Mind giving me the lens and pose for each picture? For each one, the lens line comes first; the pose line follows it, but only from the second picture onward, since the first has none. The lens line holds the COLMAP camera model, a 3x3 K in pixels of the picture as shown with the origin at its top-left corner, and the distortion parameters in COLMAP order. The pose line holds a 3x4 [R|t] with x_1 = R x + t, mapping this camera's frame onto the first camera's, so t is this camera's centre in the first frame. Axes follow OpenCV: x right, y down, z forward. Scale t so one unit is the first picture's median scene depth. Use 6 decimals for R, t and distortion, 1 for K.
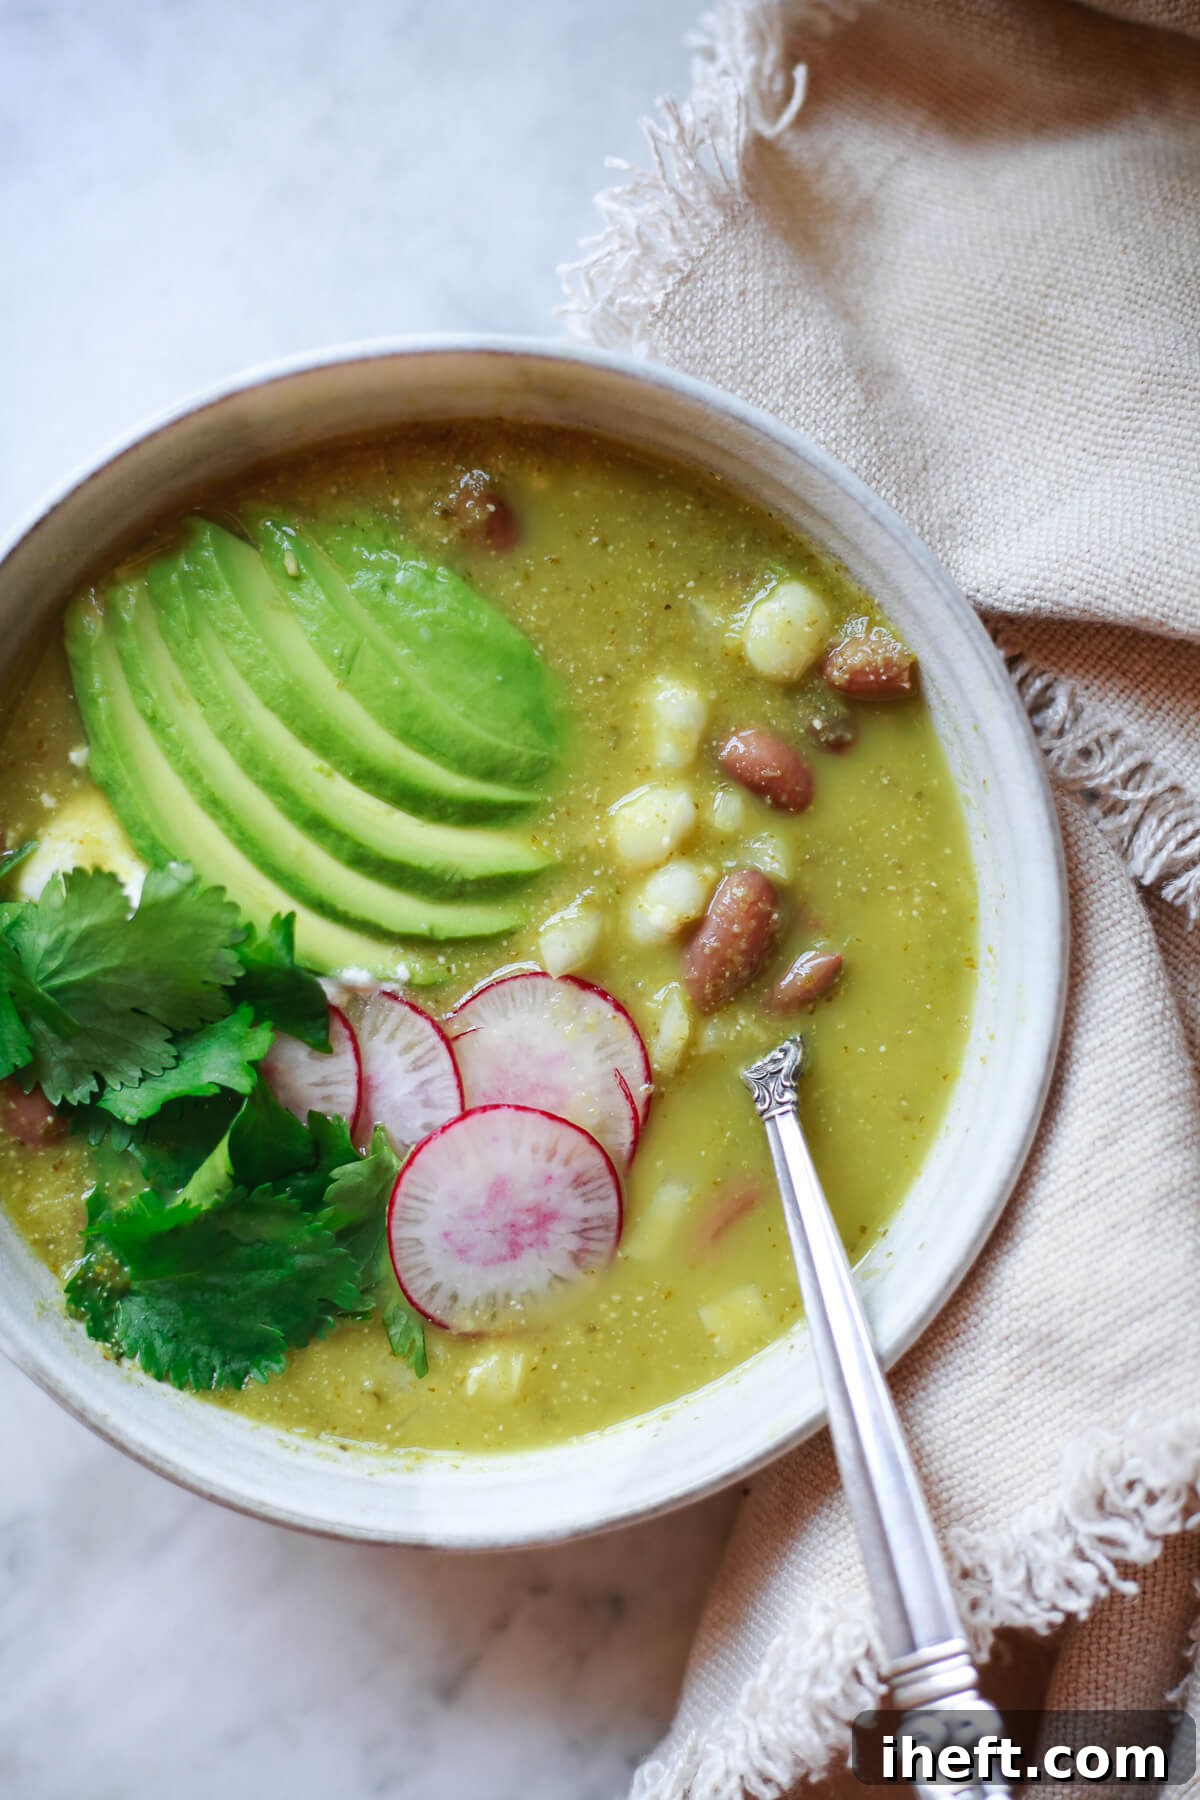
lens RADIAL K [[2524.2, 0, 593.4], [0, 2524.2, 897.9], [0, 0, 1]] dist [-0.142708, 0.000000]
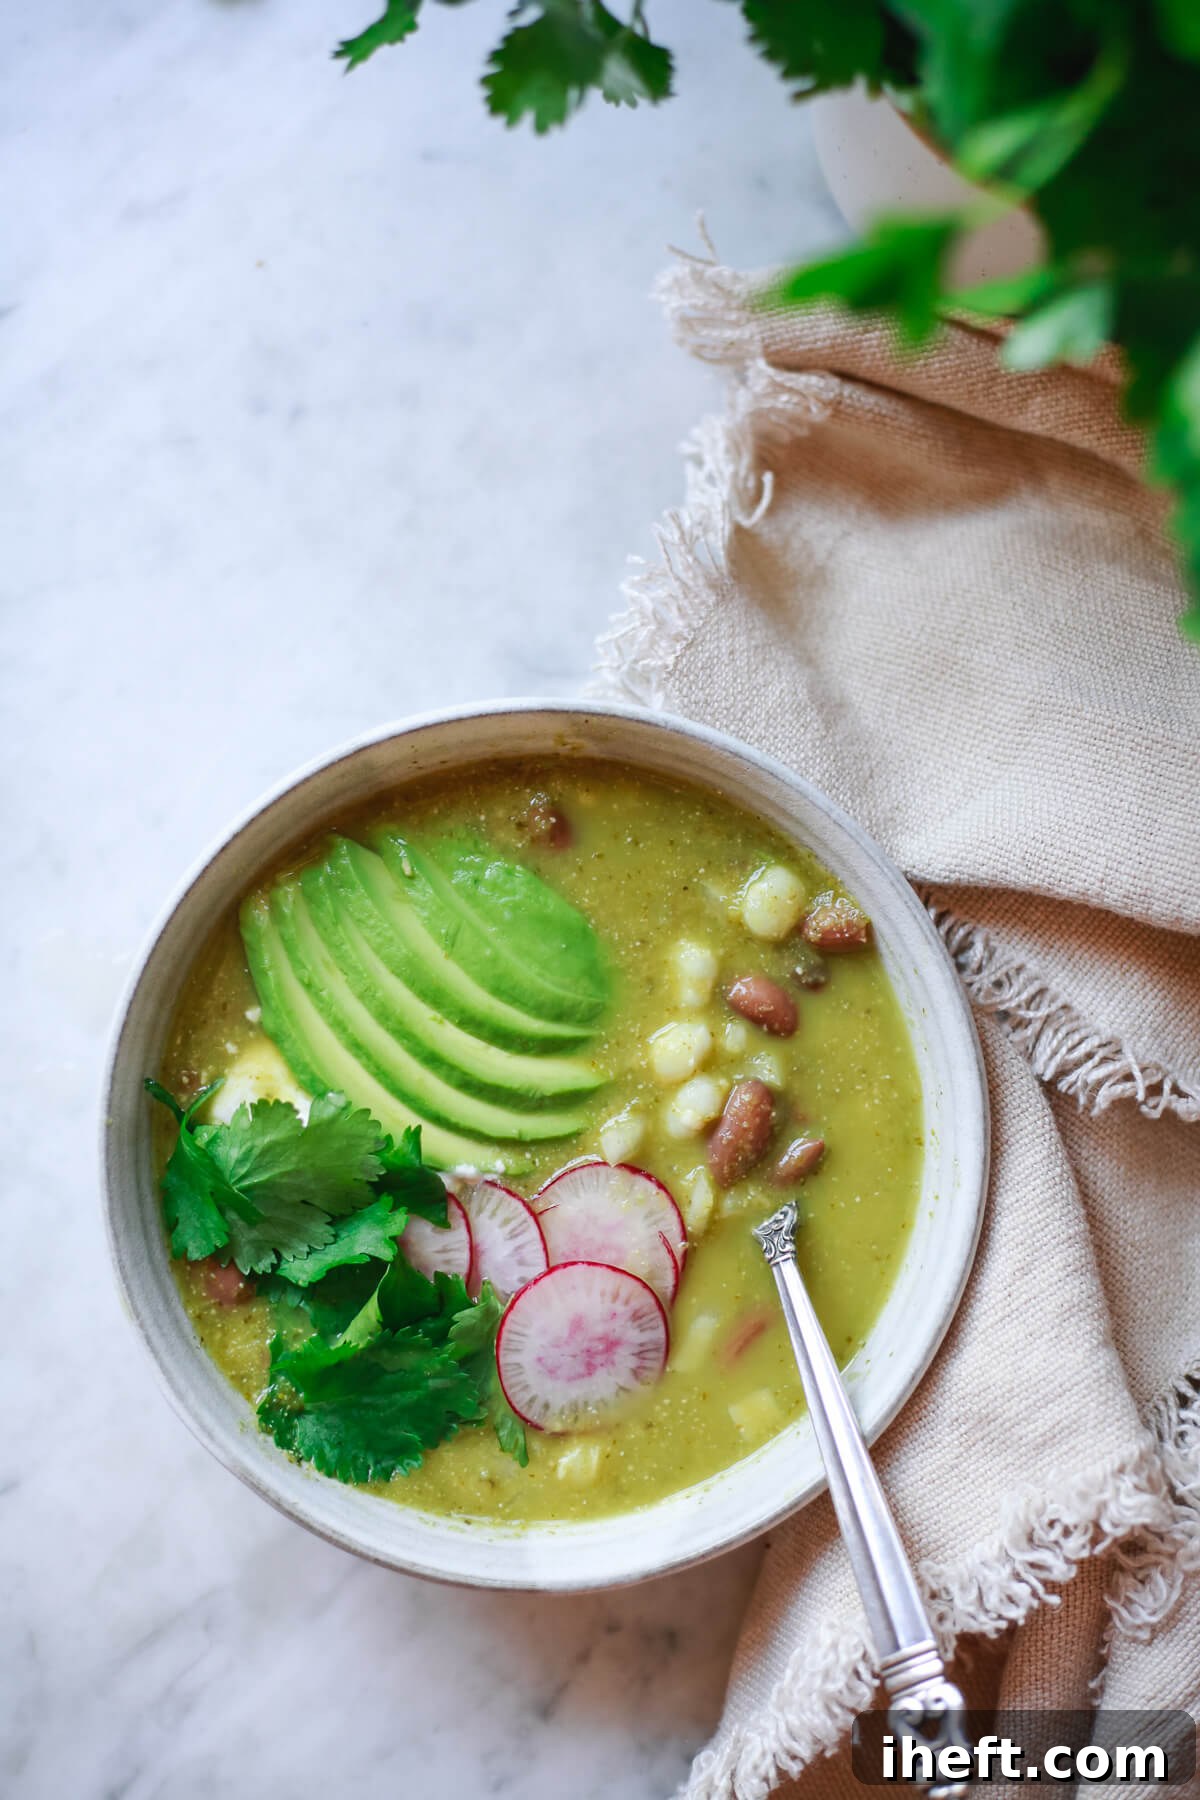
lens RADIAL K [[2524.2, 0, 600.1], [0, 2524.2, 901.8], [0, 0, 1]] dist [-0.142708, 0.000000]
pose [[0.999223, -0.035652, 0.016819, -0.039780], [0.036451, 0.998089, -0.049888, -0.042578], [-0.015008, 0.050462, 0.998613, -0.355953]]
